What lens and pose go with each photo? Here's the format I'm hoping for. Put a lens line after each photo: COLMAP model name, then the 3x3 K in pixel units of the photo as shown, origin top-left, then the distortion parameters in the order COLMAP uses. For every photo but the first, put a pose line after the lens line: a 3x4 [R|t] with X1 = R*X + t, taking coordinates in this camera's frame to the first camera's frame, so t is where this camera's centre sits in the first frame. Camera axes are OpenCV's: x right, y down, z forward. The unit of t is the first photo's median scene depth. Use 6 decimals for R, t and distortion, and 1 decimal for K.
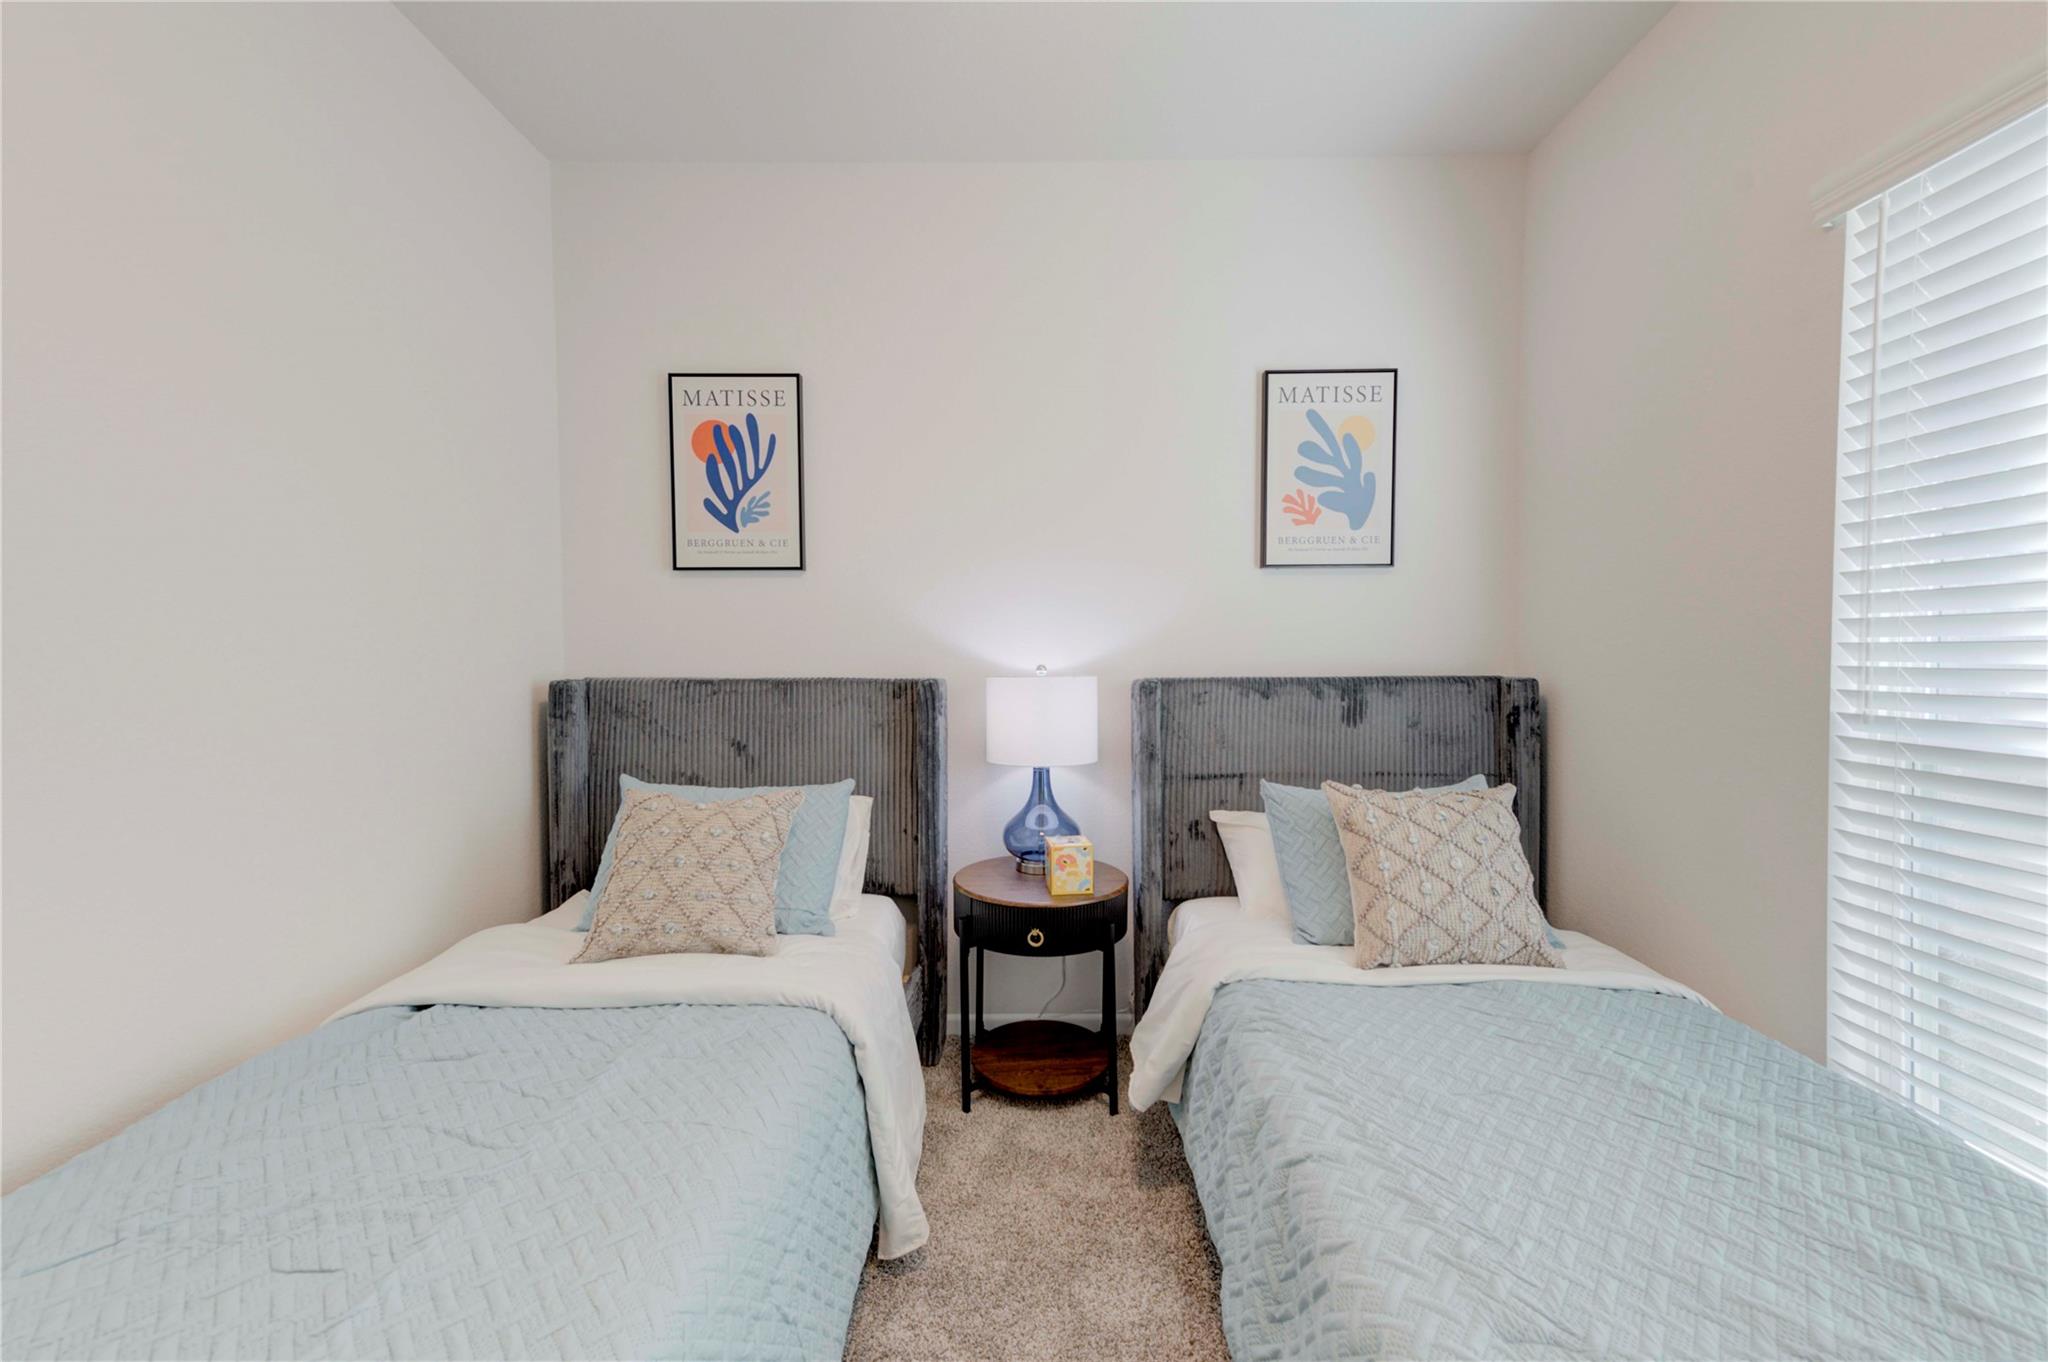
lens RADIAL K [[800.6, 0, 1029.6], [0, 800.6, 676.9], [0, 0, 1]] dist [0.023425, -0.000711]
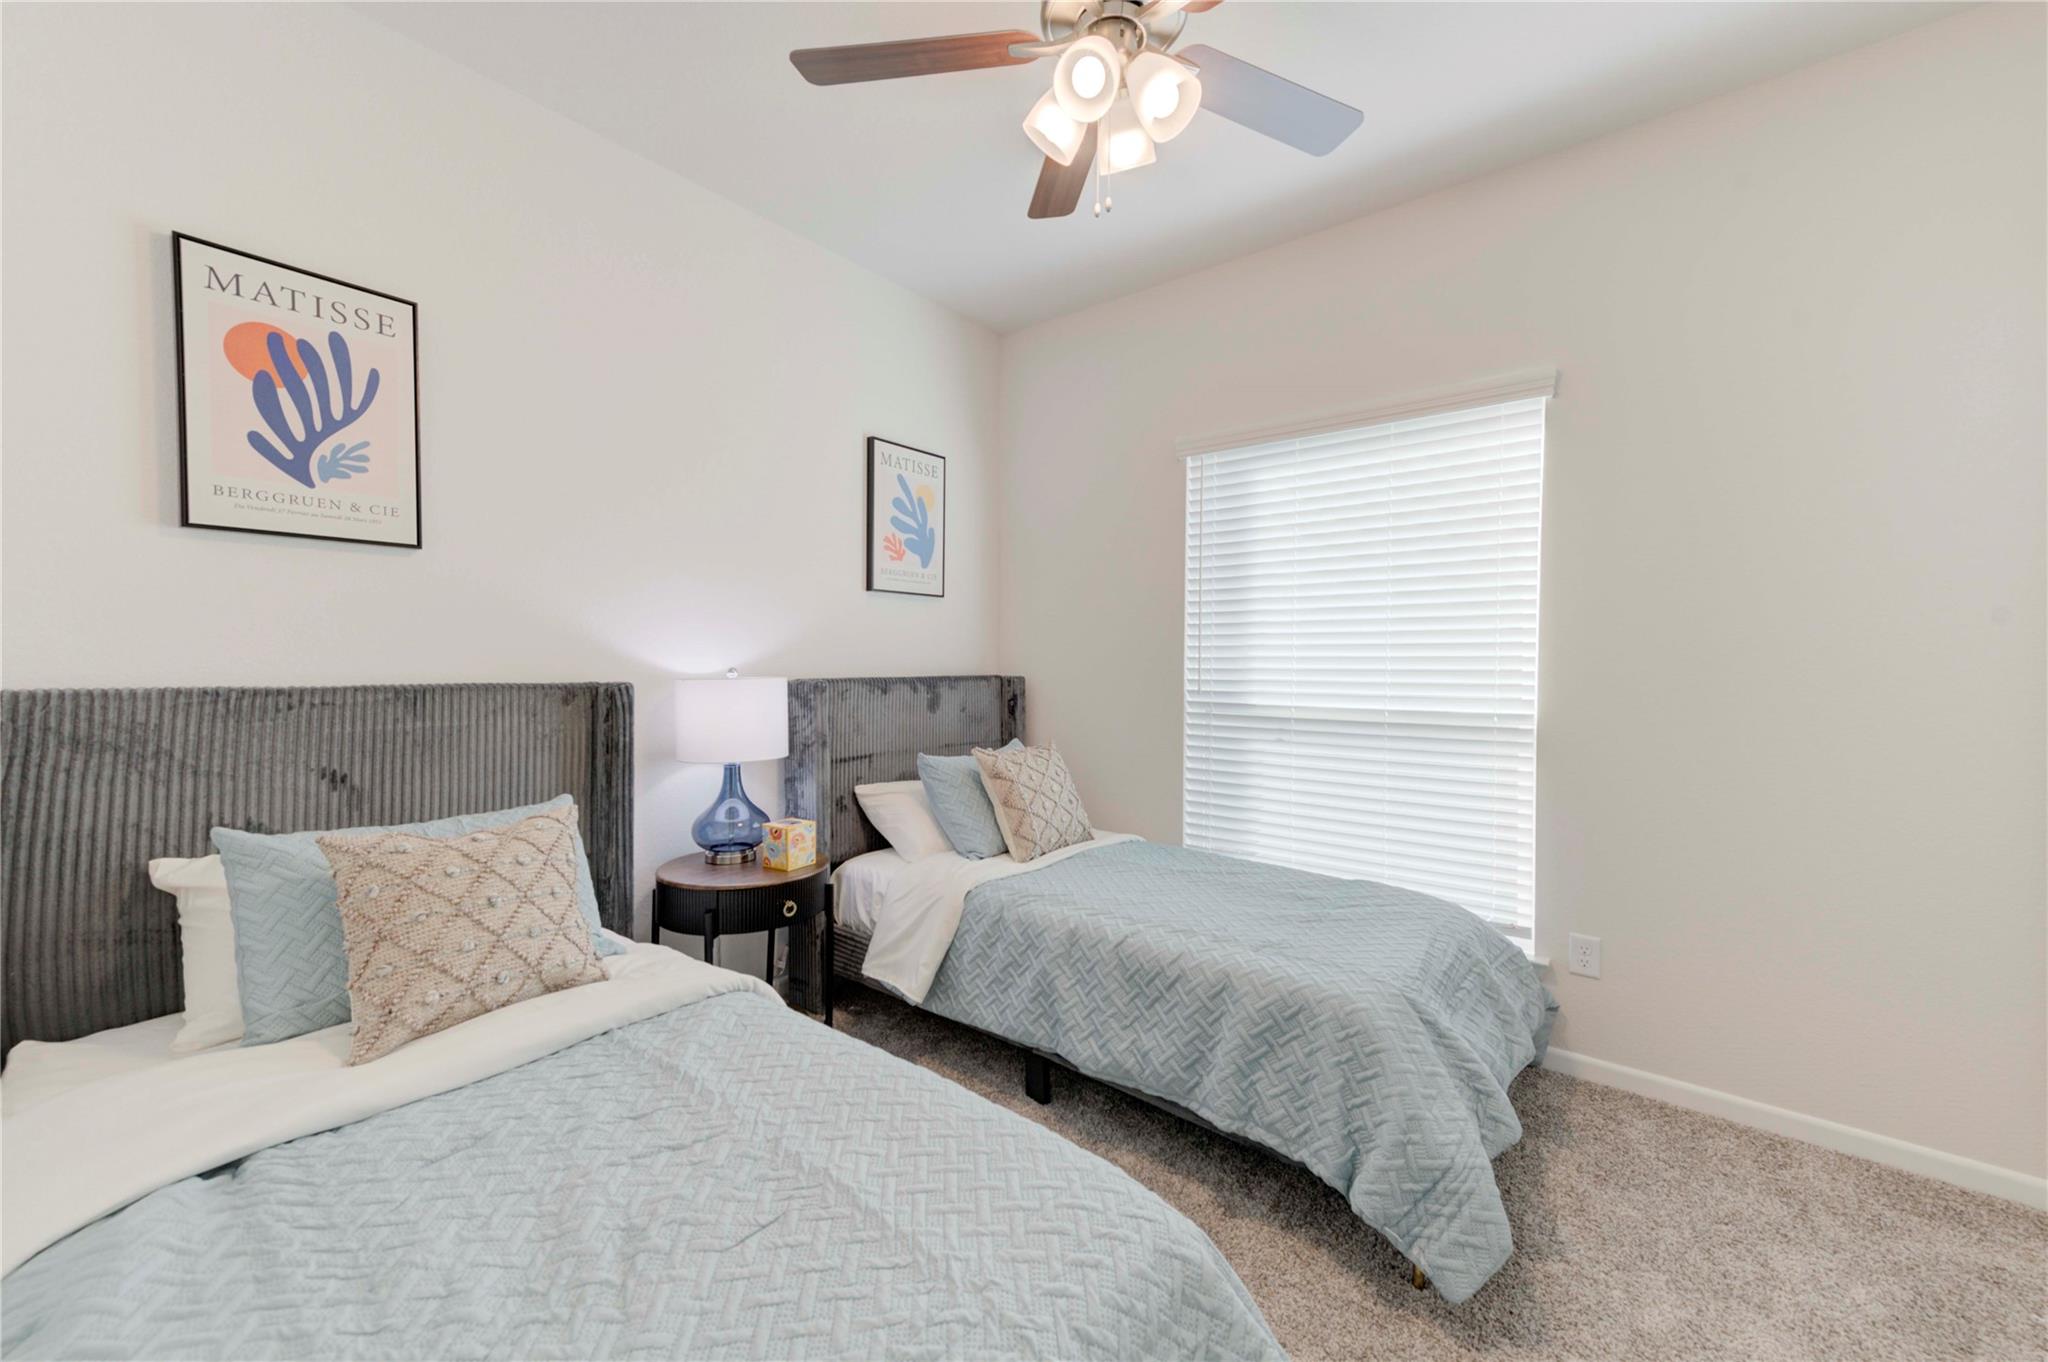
lens RADIAL K [[800.6, 0, 1037.4], [0, 800.6, 674.4], [0, 0, 1]] dist [0.023425, -0.000711]
pose [[0.612950, -0.007023, 0.790090, -0.567567], [0.013166, 0.999912, -0.001327, 0.000802], [-0.790012, 0.011216, 0.612989, 0.021174]]
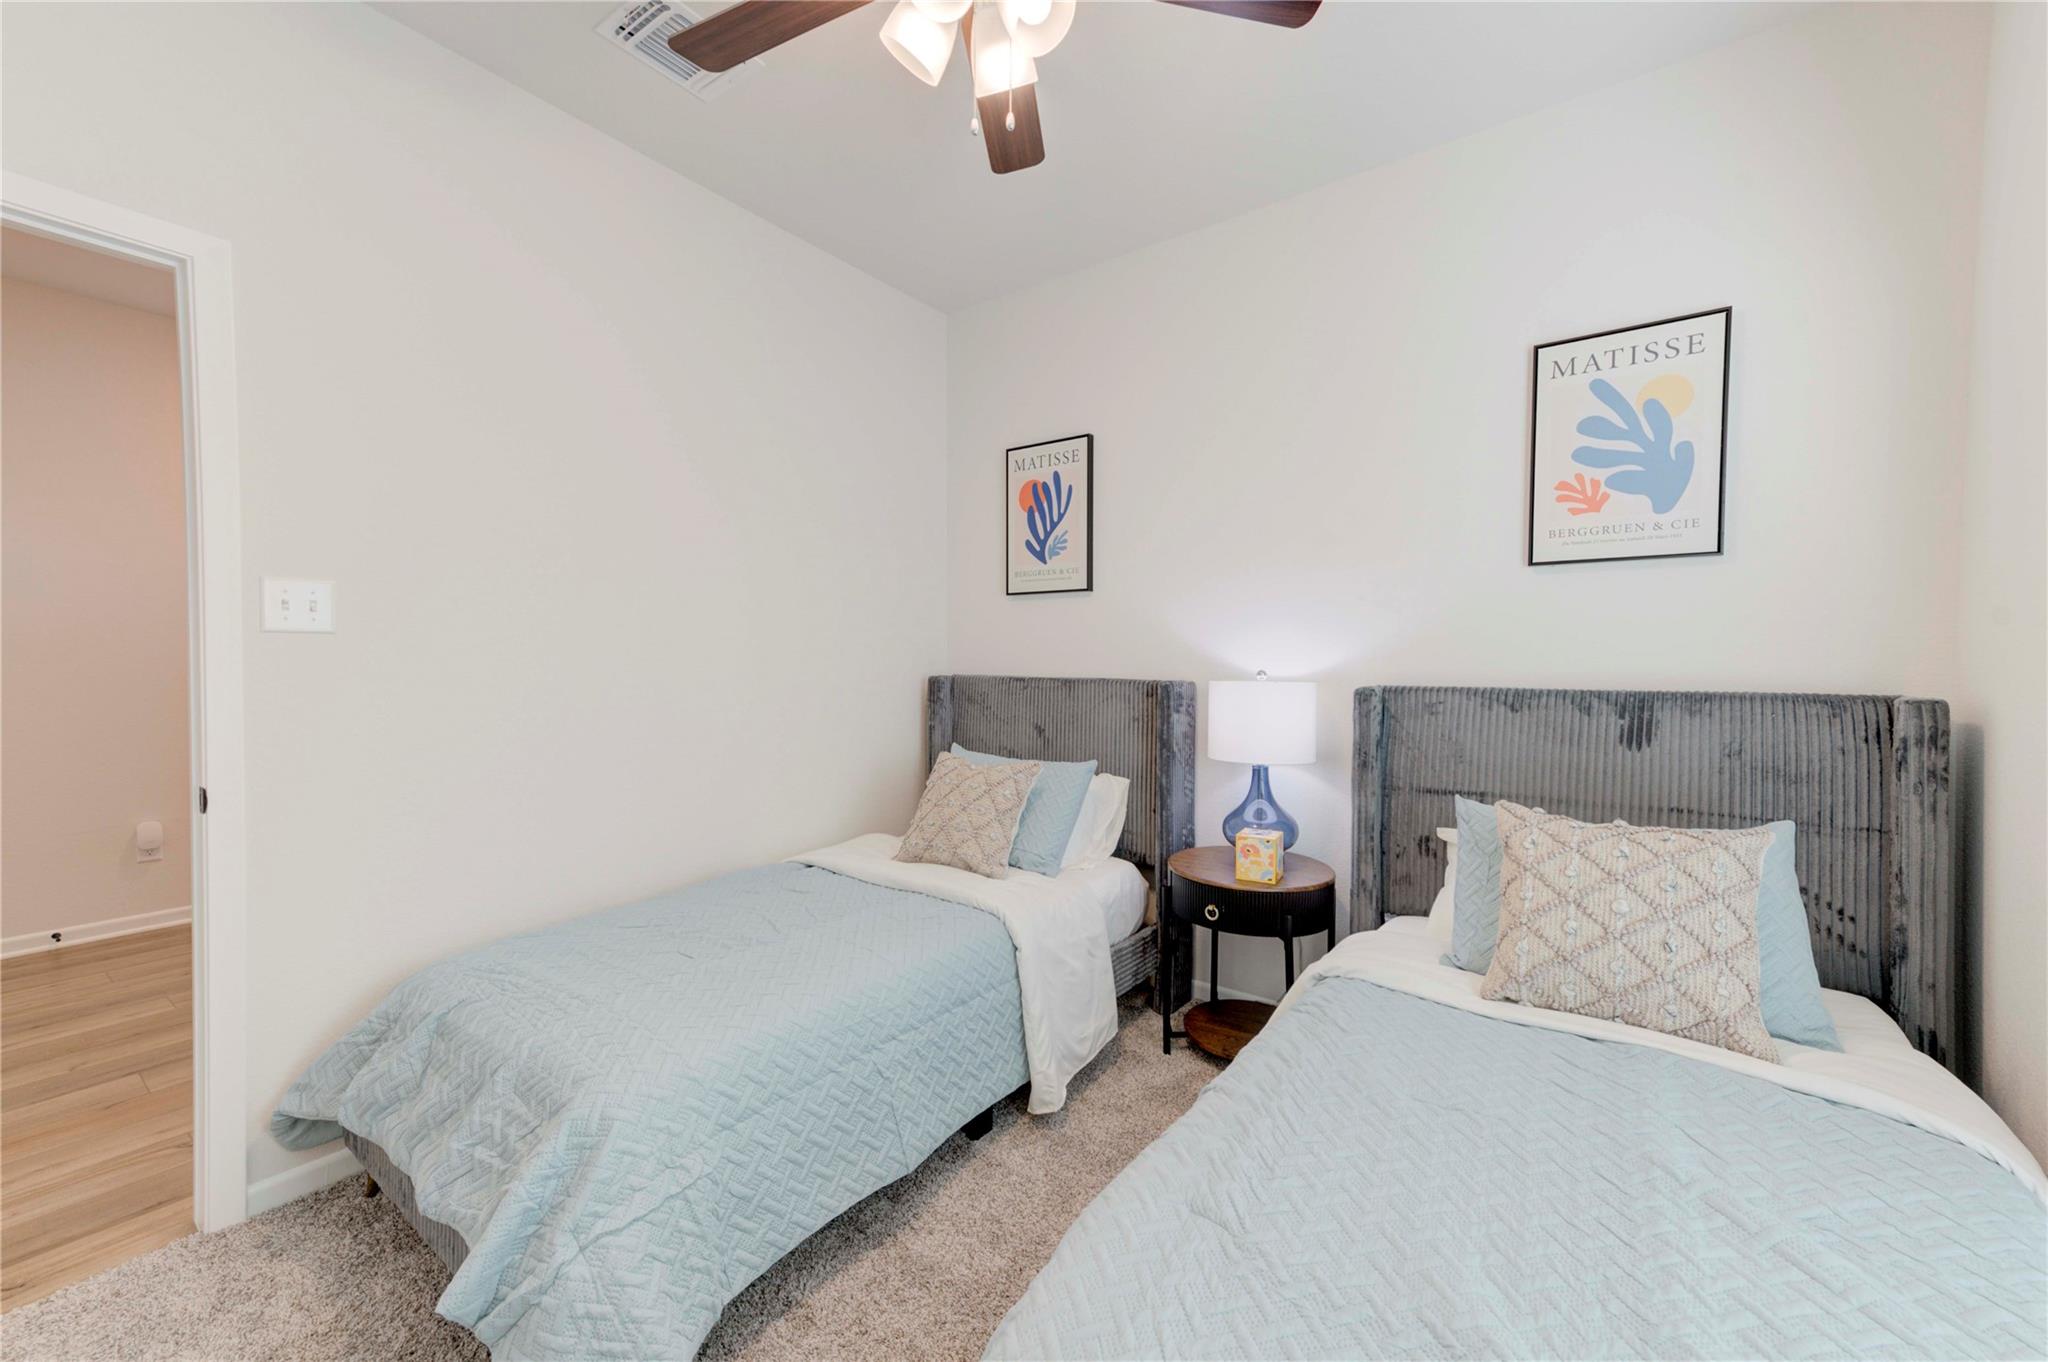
lens RADIAL K [[800.6, 0, 1026.4], [0, 800.6, 675.4], [0, 0, 1]] dist [0.023425, -0.000711]
pose [[0.809794, 0.019860, -0.586378, 0.381717], [-0.024117, 0.999709, 0.000553, -0.001287], [0.586218, 0.013694, 0.810038, -0.059358]]
